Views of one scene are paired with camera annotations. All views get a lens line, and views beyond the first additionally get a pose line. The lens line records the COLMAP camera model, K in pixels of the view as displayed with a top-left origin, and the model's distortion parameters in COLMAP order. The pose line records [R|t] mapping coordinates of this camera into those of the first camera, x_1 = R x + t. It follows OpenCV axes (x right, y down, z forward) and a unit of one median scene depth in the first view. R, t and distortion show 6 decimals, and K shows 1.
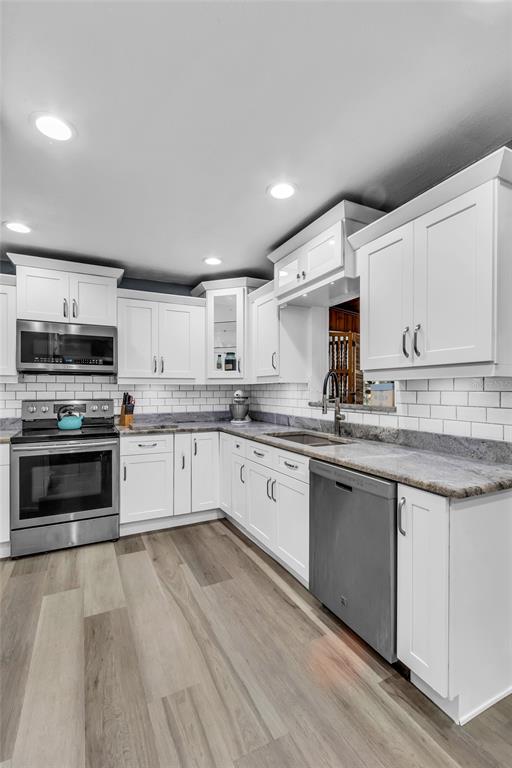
lens RADIAL K [[353.4, 0, 257.5], [0, 353.4, 389.3], [0, 0, 1]] dist [0.008860, 0.000119]
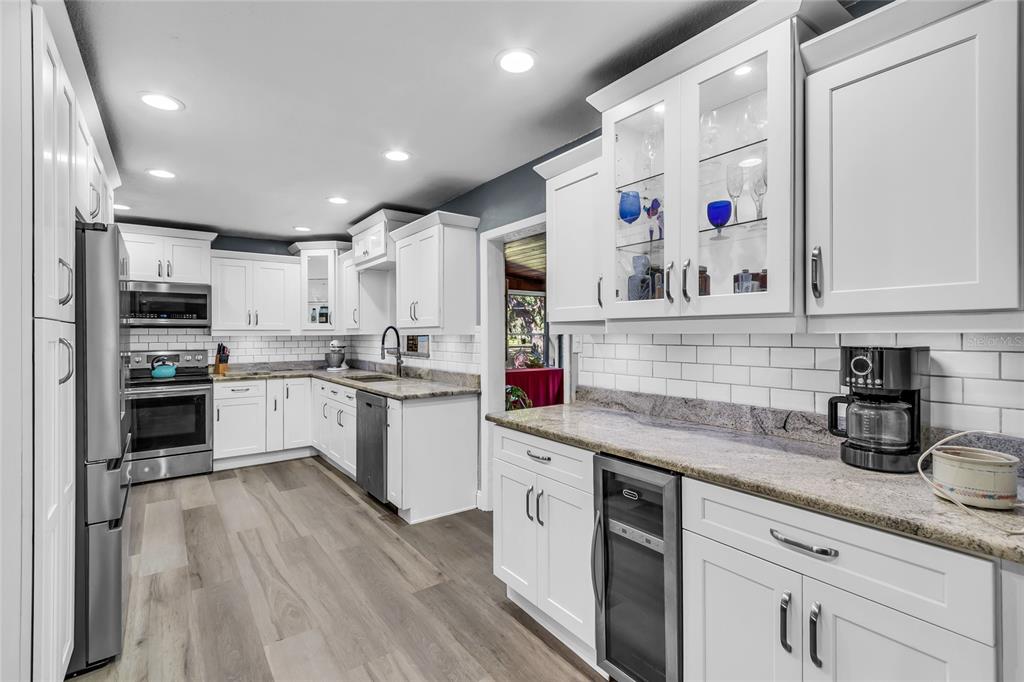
lens RADIAL K [[471.1, 0, 510.9], [0, 471.1, 332.0], [0, 0, 1]] dist [0.008860, 0.000119]
pose [[0.984775, -0.002966, 0.173806, 0.292396], [0.003590, 0.999988, -0.003275, -0.020555], [-0.173794, 0.003849, 0.984774, -0.671013]]
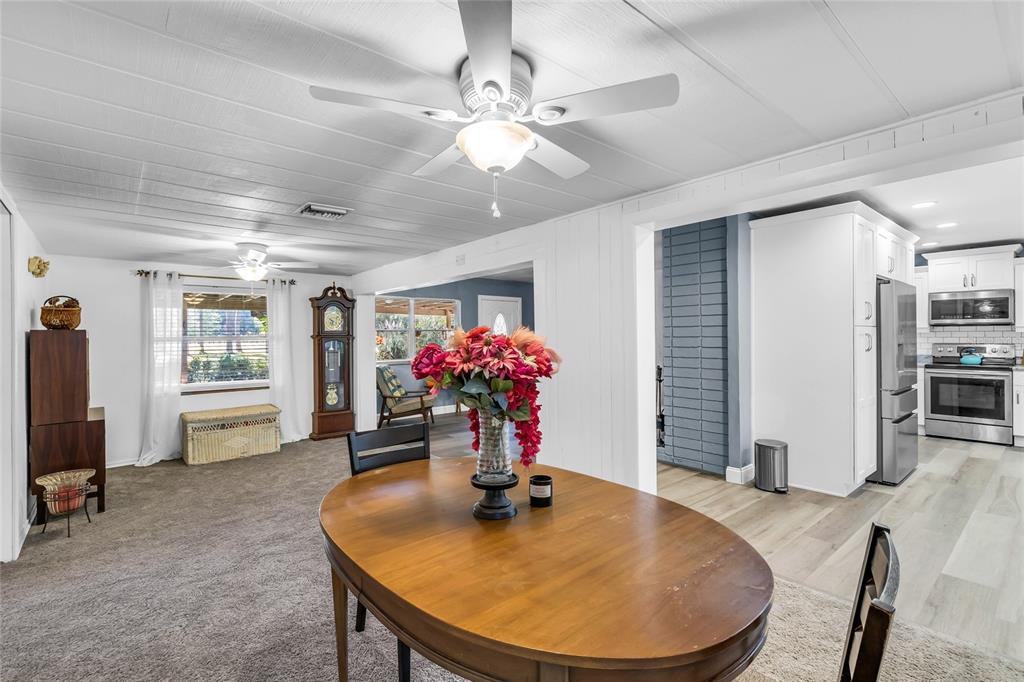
lens RADIAL K [[471.1, 0, 511.3], [0, 471.1, 337.4], [0, 0, 1]] dist [0.008860, 0.000119]
pose [[0.249097, 0.001371, -0.968478, 0.908479], [0.008119, 0.999961, 0.003503, -0.017525], [0.968445, -0.008736, 0.249076, -1.332160]]
